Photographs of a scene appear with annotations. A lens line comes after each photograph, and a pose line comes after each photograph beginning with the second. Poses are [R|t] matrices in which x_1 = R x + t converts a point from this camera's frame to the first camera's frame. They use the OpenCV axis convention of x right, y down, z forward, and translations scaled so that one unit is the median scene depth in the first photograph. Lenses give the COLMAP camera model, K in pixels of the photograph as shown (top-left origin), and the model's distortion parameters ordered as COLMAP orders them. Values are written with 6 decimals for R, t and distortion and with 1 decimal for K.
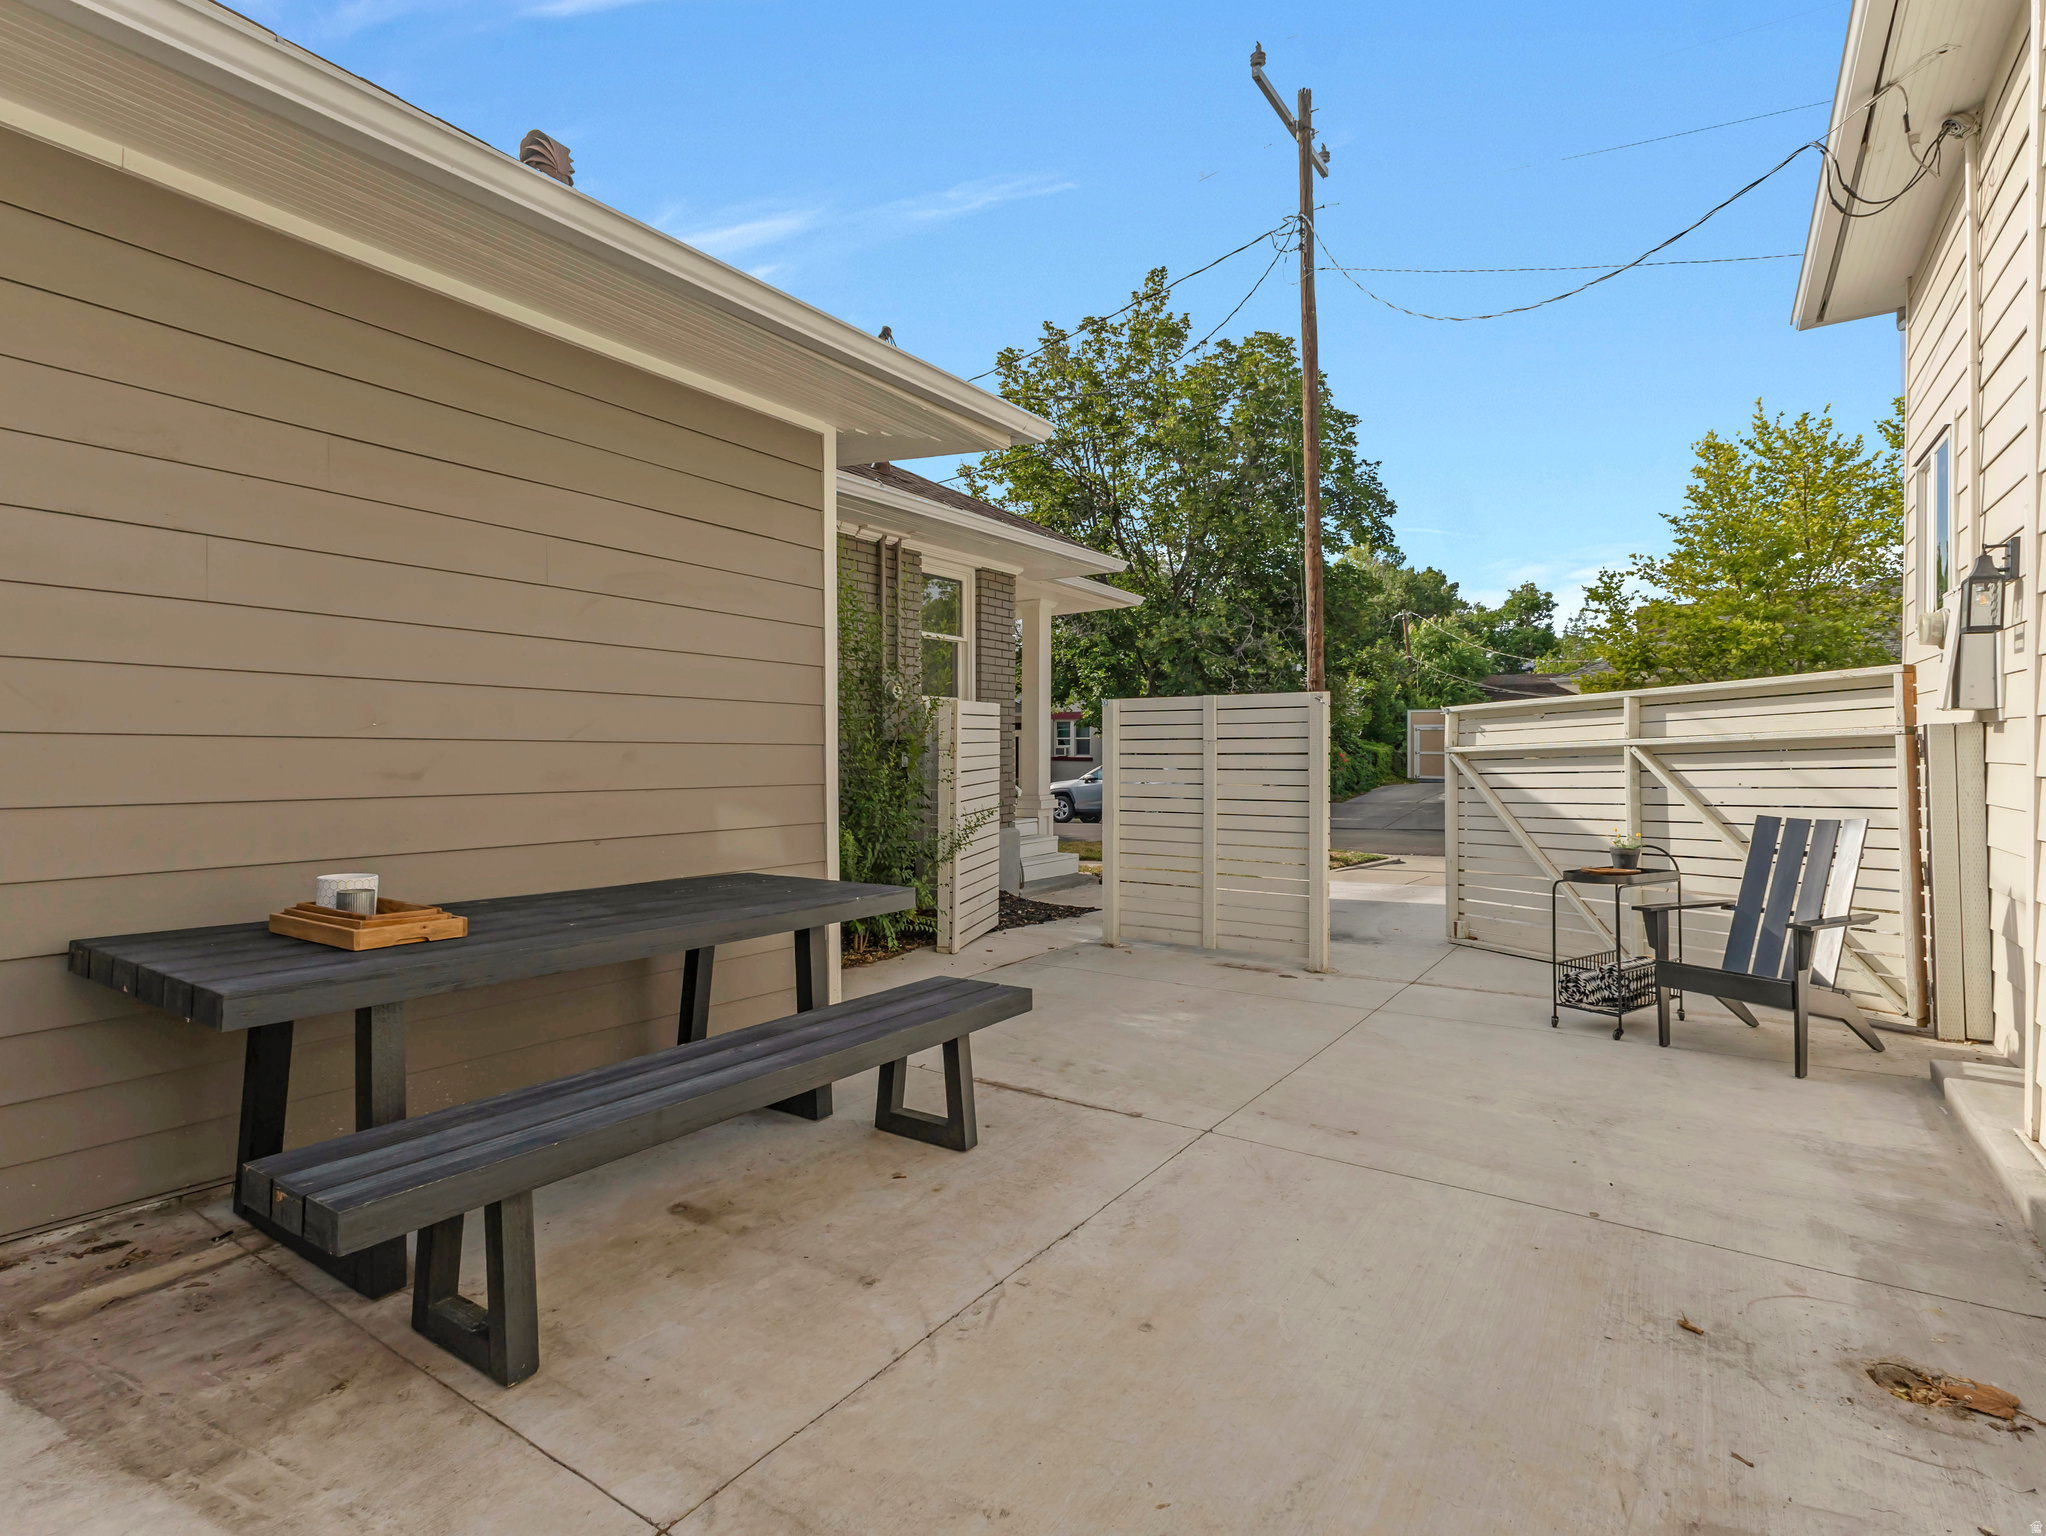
lens RADIAL K [[1000.1, 0, 1020.9], [0, 1000.1, 758.4], [0, 0, 1]] dist [0.008924, 0.000759]
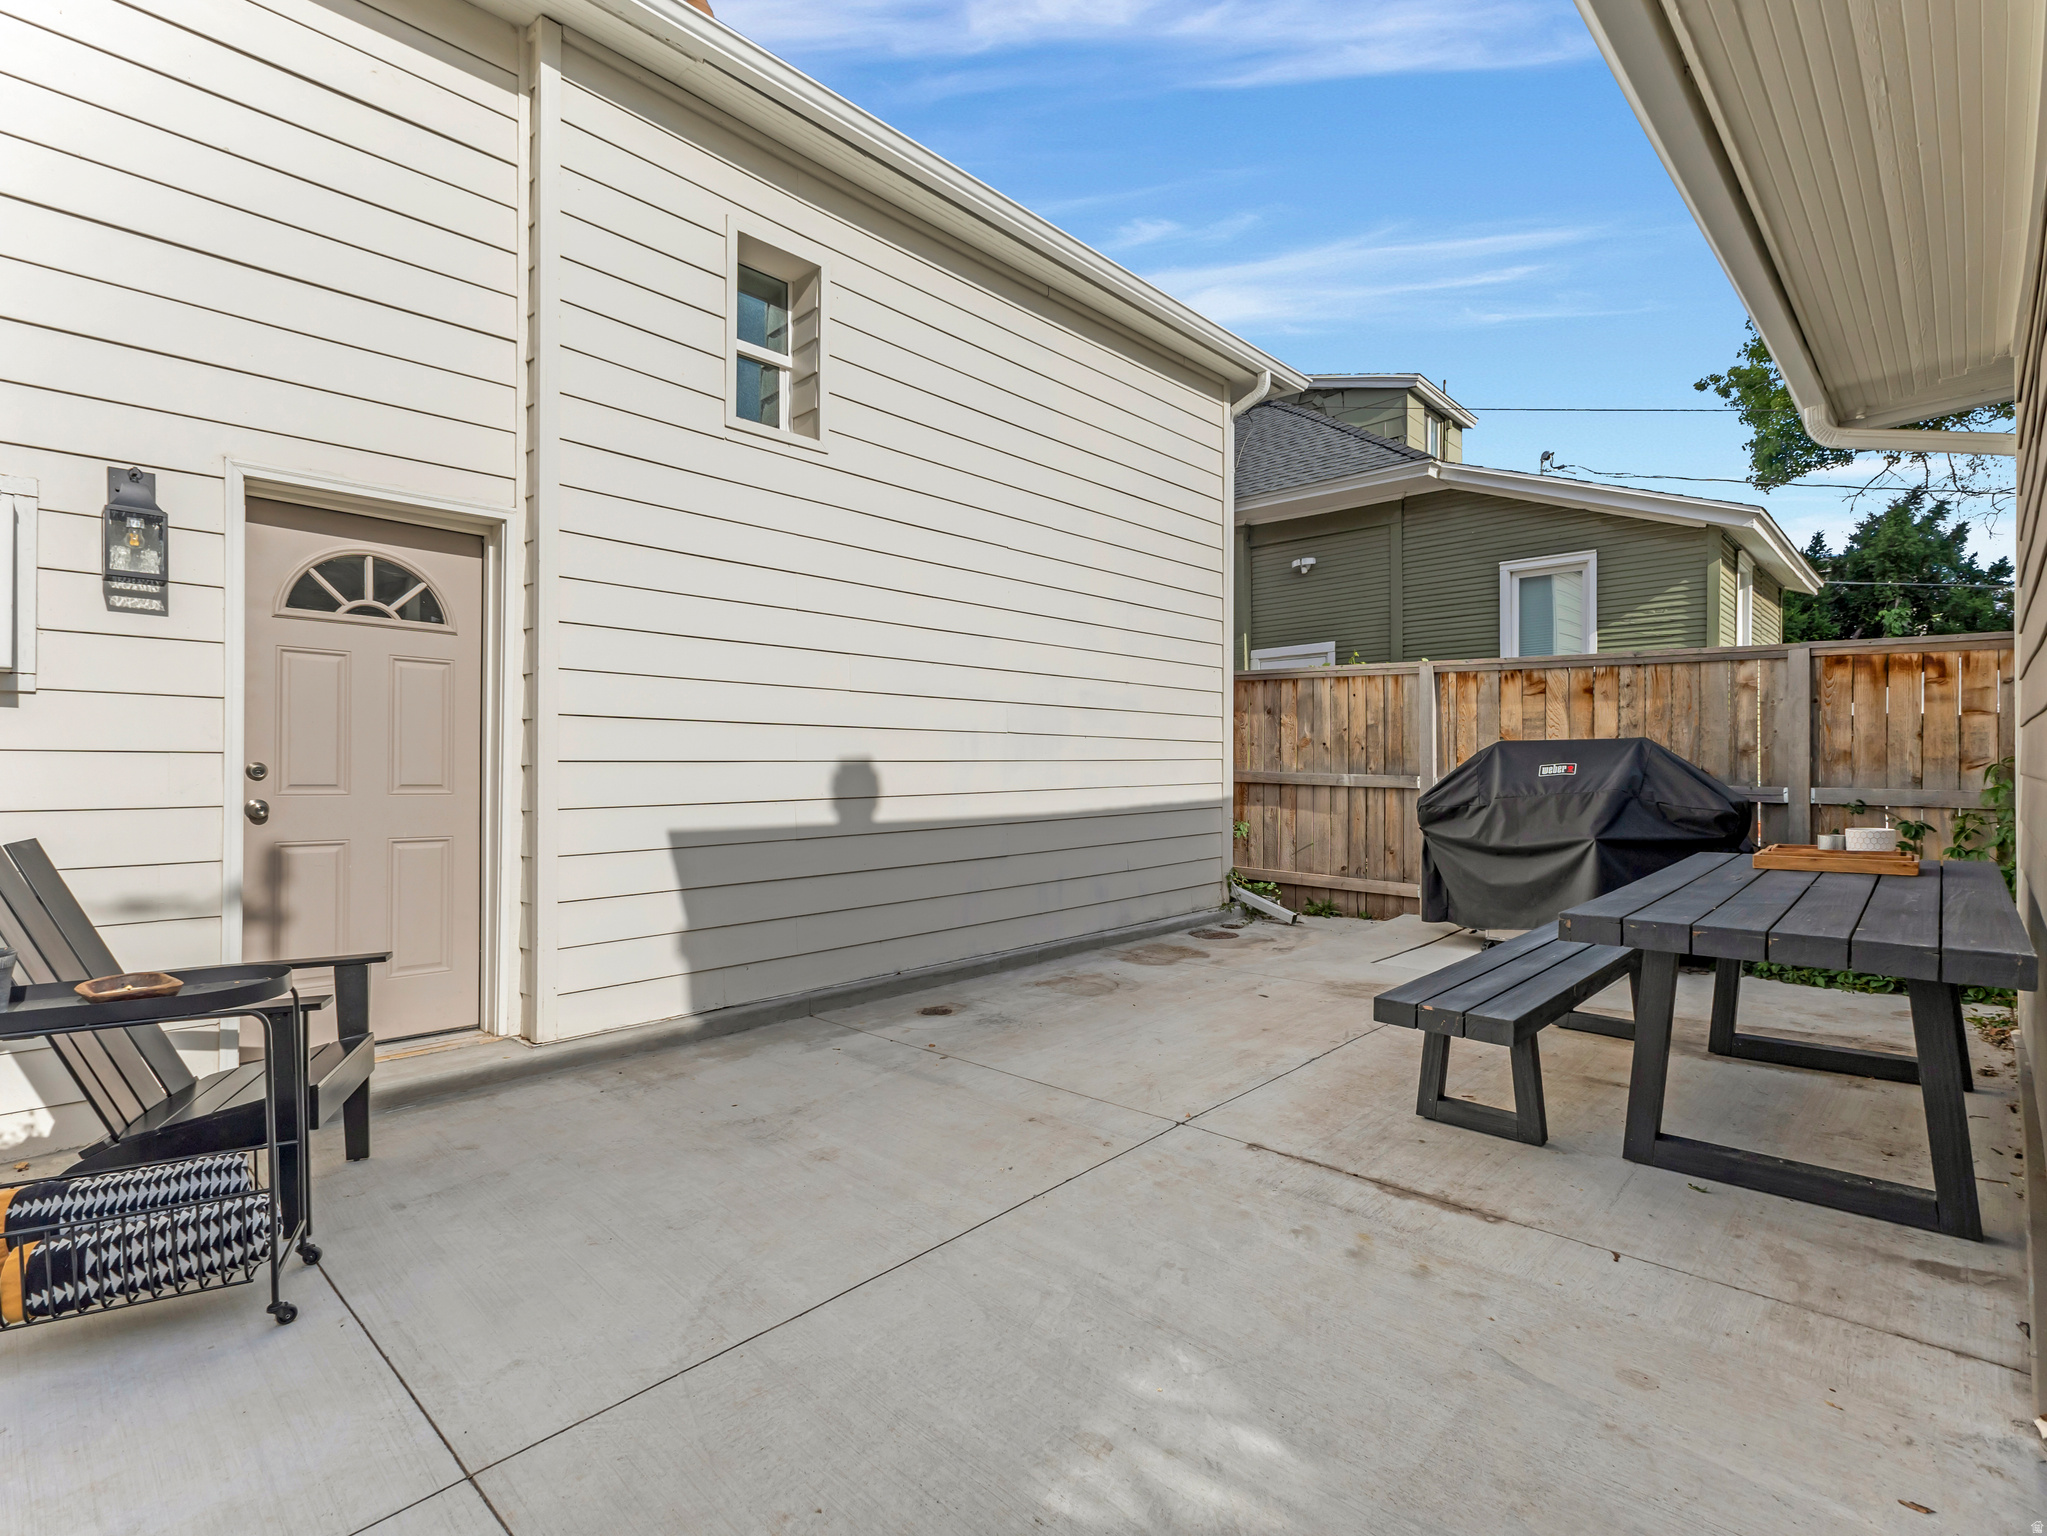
lens RADIAL K [[1000.6, 0, 1023.2], [0, 1000.6, 760.7], [0, 0, 1]] dist [0.008924, 0.000759]
pose [[-0.986414, 0.003223, 0.164246, 0.180097], [0.002895, 0.999993, -0.002235, 0.020205], [-0.164252, -0.001729, -0.986417, 2.022451]]
